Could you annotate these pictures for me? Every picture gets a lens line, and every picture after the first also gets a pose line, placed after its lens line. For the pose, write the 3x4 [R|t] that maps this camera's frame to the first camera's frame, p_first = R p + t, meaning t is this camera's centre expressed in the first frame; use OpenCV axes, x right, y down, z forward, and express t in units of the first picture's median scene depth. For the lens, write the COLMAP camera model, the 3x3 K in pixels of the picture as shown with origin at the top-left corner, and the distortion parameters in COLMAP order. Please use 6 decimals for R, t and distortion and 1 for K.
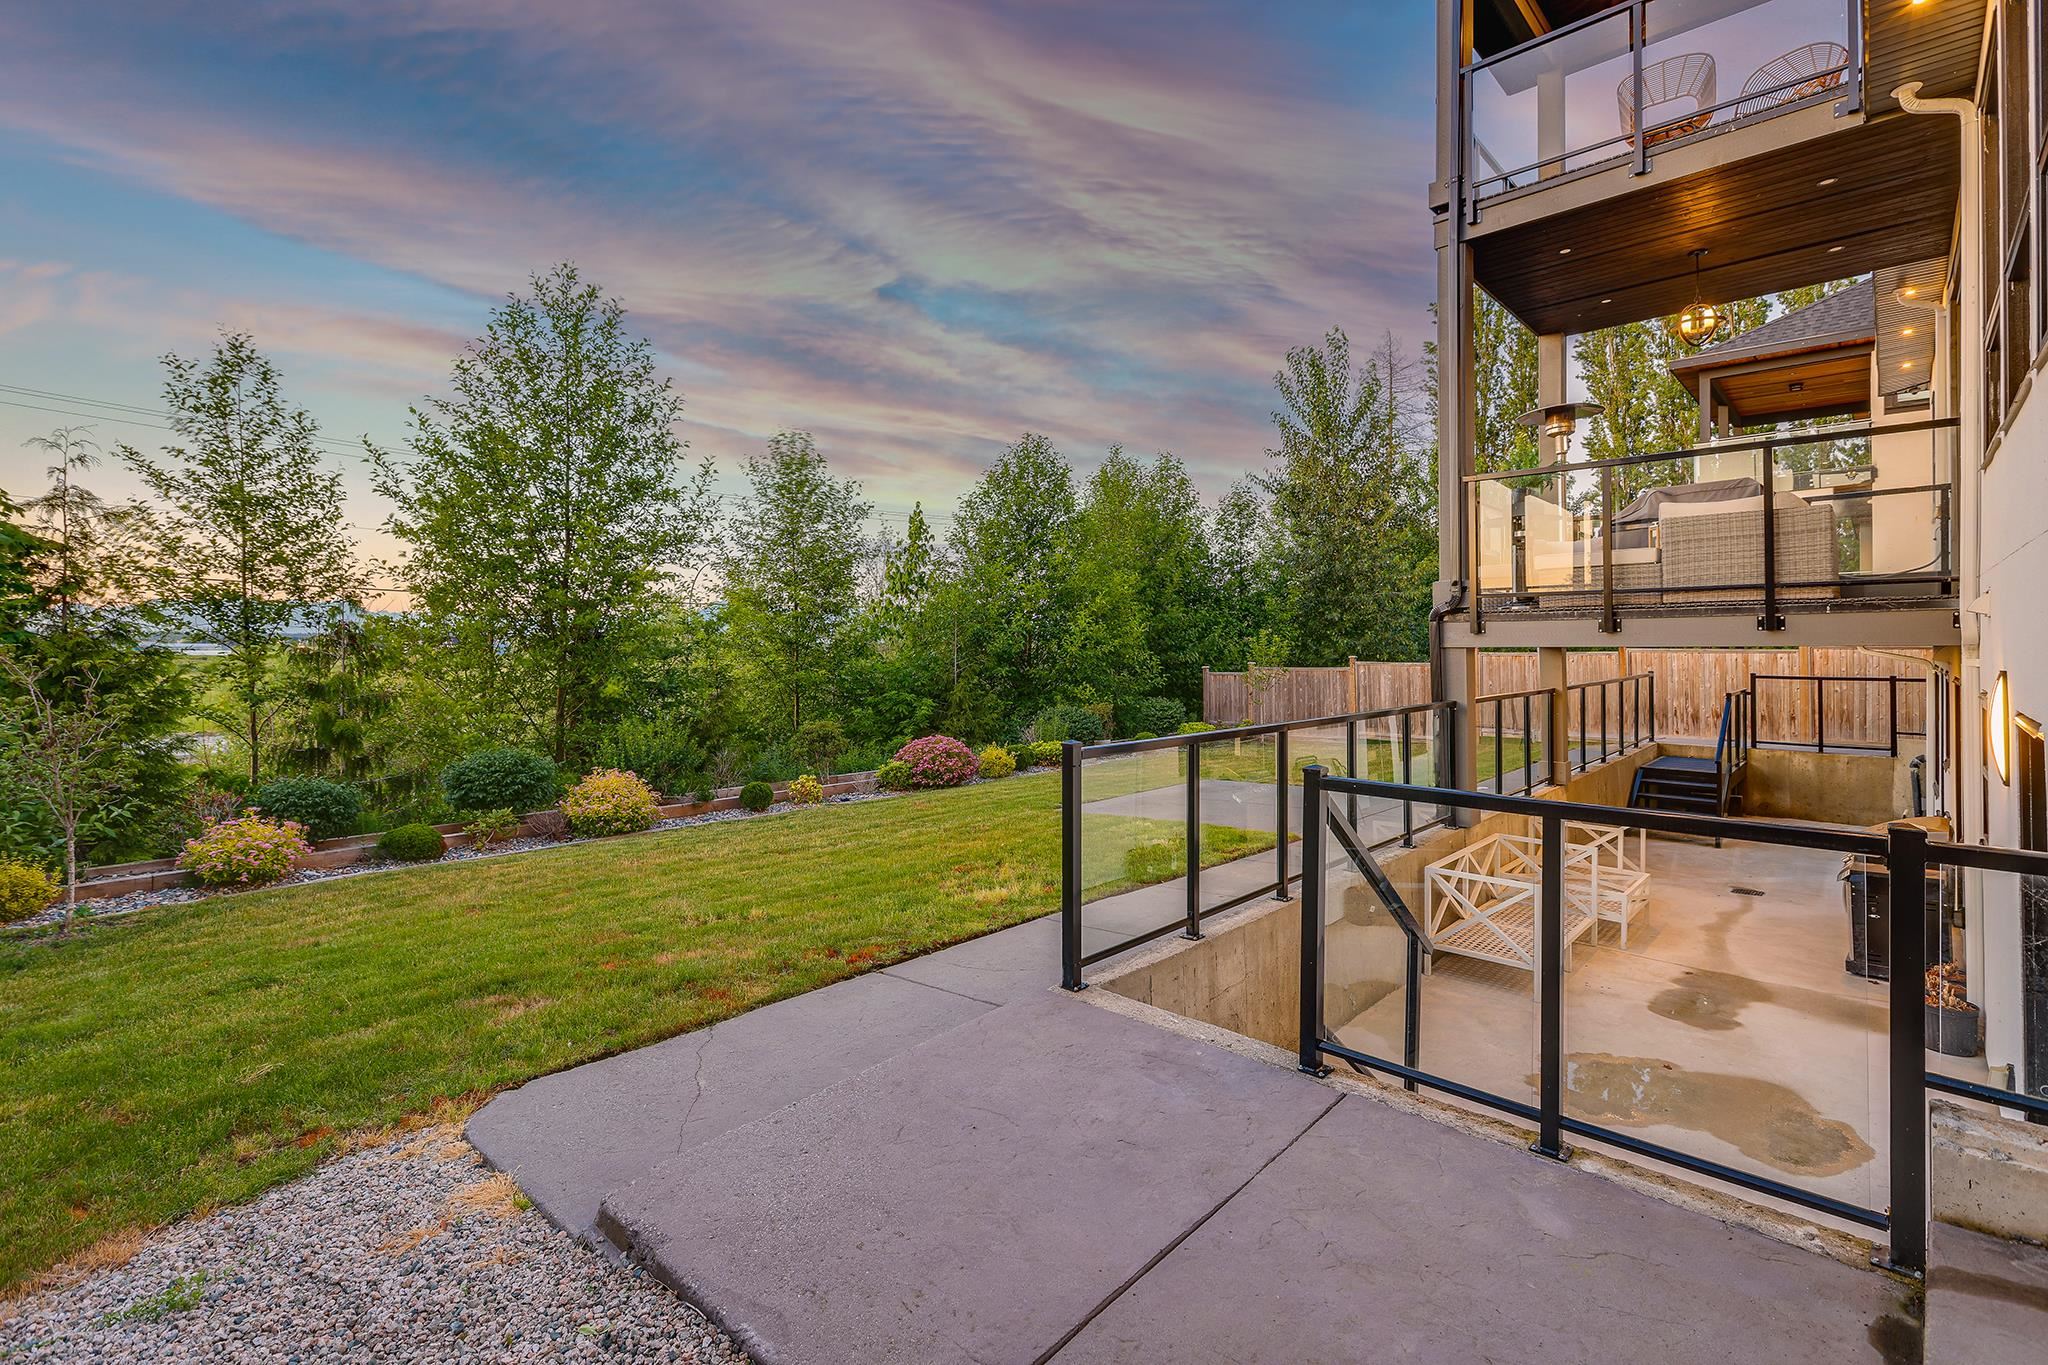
lens RADIAL K [[900.9, 0, 1027.0], [0, 900.9, 648.9], [0, 0, 1]] dist [0.003423, 0.000900]
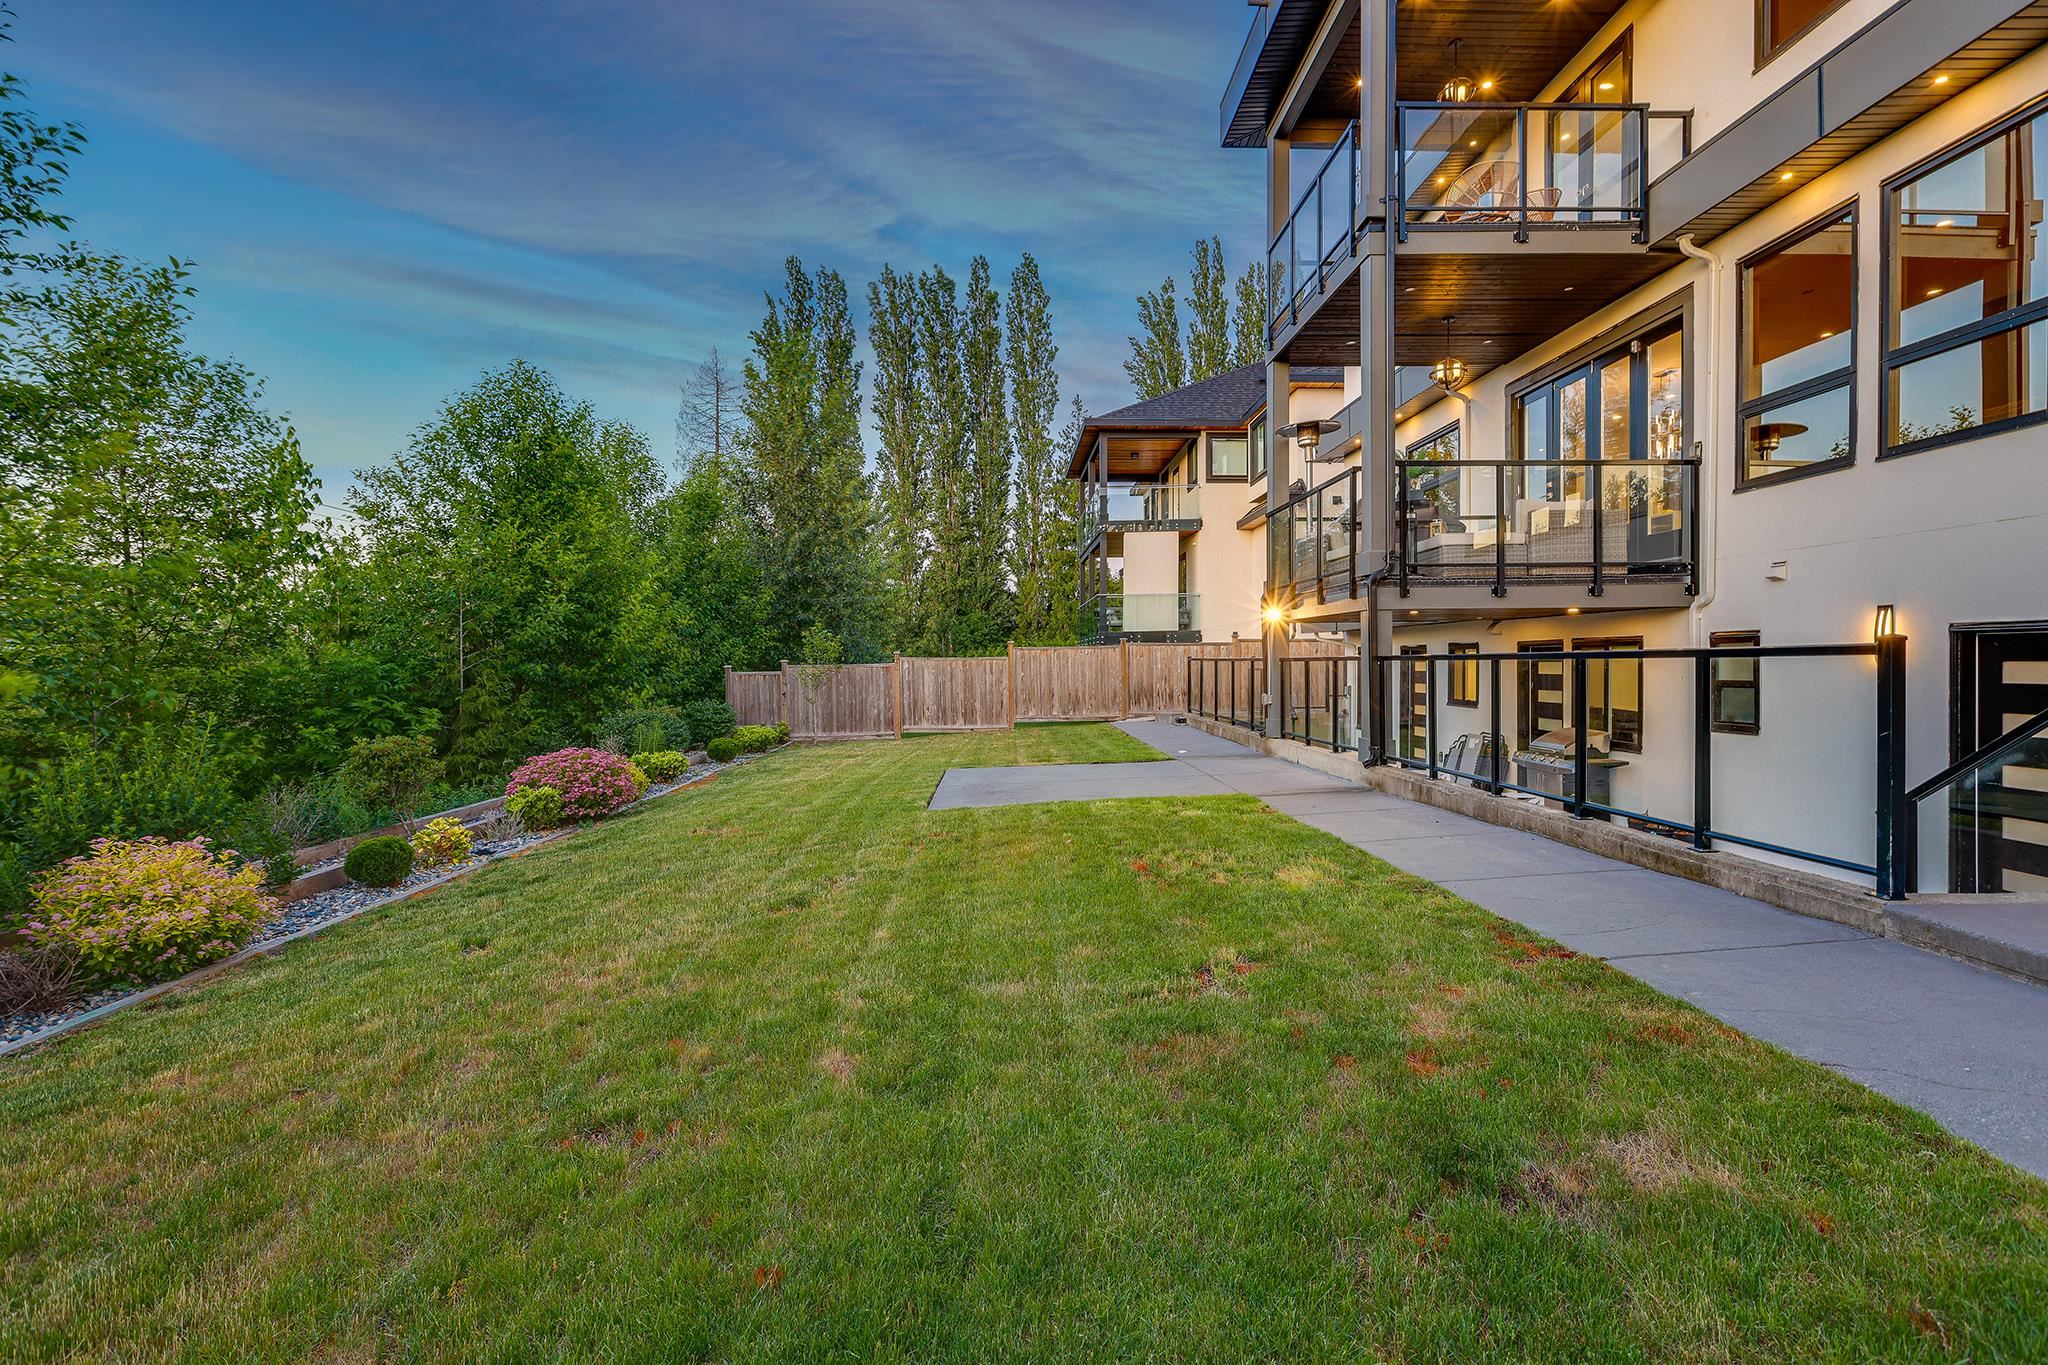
lens RADIAL K [[900.9, 0, 1027.0], [0, 900.9, 648.9], [0, 0, 1]] dist [0.003423, 0.000900]
pose [[0.735360, 0.005401, 0.677655, -0.343144], [0.007080, 0.999852, -0.015651, 0.034186], [-0.677640, 0.016307, 0.735213, 0.252905]]
